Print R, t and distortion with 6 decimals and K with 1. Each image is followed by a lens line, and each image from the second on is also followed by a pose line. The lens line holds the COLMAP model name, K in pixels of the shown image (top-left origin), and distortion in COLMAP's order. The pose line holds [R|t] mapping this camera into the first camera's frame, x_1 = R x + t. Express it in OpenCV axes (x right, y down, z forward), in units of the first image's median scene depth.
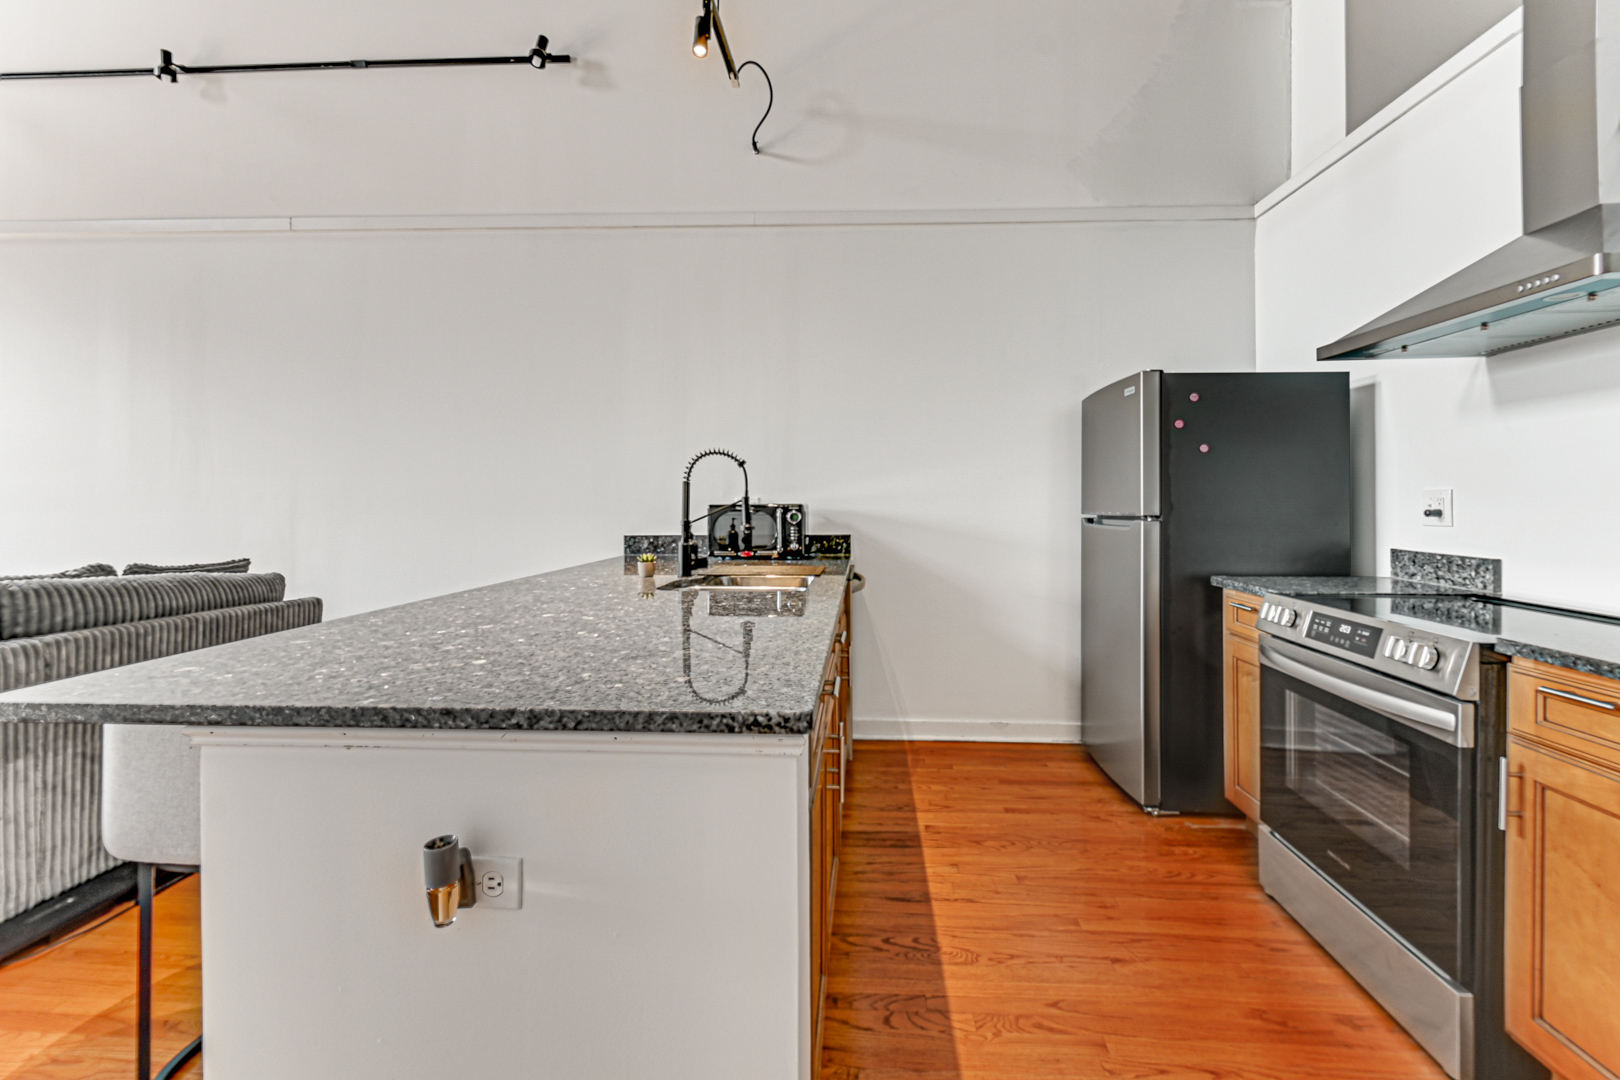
lens RADIAL K [[724.1, 0, 799.9], [0, 724.1, 497.3], [0, 0, 1]] dist [-0.014963, 0.000467]
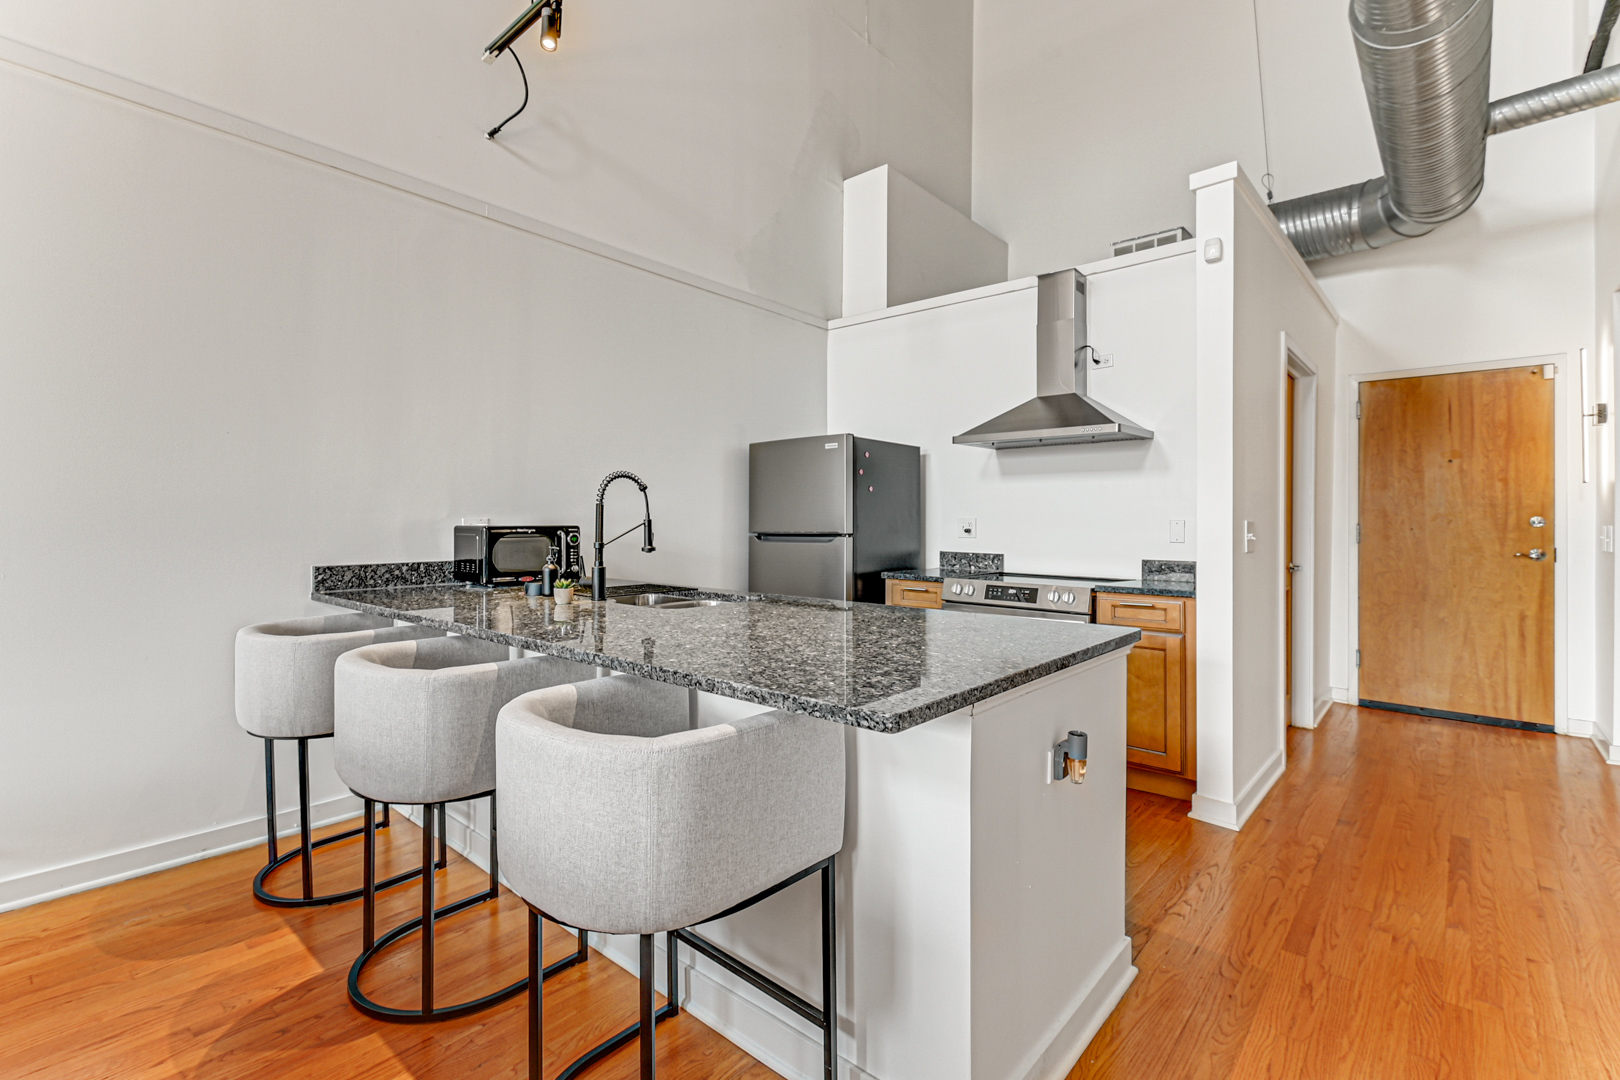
lens RADIAL K [[724.1, 0, 806.3], [0, 724.1, 525.9], [0, 0, 1]] dist [-0.014963, 0.000467]
pose [[0.597230, -0.001929, 0.802068, -0.829977], [-0.009121, 0.999916, 0.009197, -0.003684], [-0.802018, -0.012809, 0.597162, 0.215923]]
